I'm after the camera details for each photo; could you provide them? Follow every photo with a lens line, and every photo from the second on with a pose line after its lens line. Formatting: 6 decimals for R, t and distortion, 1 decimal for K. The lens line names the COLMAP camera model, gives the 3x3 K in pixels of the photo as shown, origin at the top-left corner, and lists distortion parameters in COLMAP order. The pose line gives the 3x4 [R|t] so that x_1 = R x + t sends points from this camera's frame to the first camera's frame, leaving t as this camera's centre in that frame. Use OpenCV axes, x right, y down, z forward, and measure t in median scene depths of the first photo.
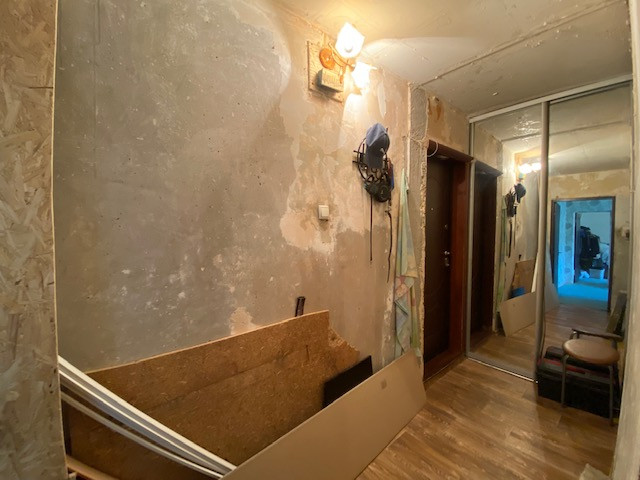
lens RADIAL K [[260.1, 0, 320.0], [0, 260.1, 239.1], [0, 0, 1]] dist [0.016700, -0.018164]
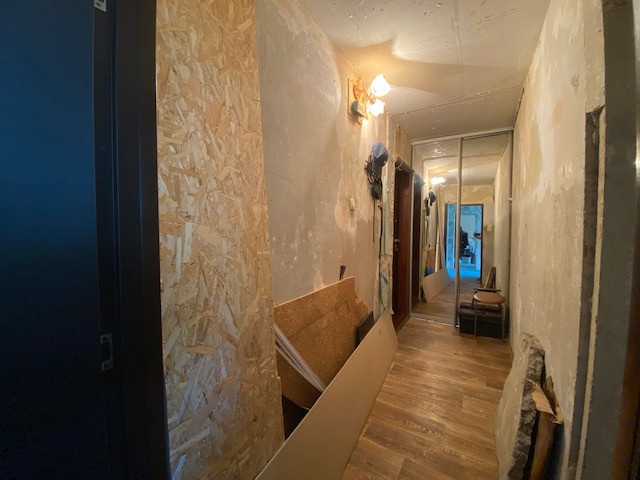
lens RADIAL K [[258.2, 0, 318.8], [0, 258.2, 239.2], [0, 0, 1]] dist [0.027596, -0.024618]
pose [[0.944030, -0.004661, 0.329828, -0.497936], [0.004630, 0.999989, 0.000878, 0.065008], [-0.329828, 0.000699, 0.944041, -0.181259]]
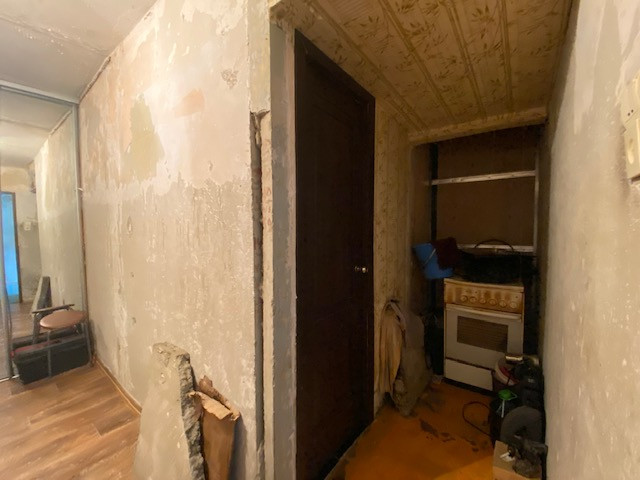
lens RADIAL K [[260.1, 0, 320.0], [0, 260.1, 239.1], [0, 0, 1]] dist [0.016700, -0.018164]
pose [[-0.238770, -0.038933, 0.970295, -0.400396], [0.046087, 0.997616, 0.051370, 0.059676], [-0.969982, 0.056984, -0.236407, 0.122560]]
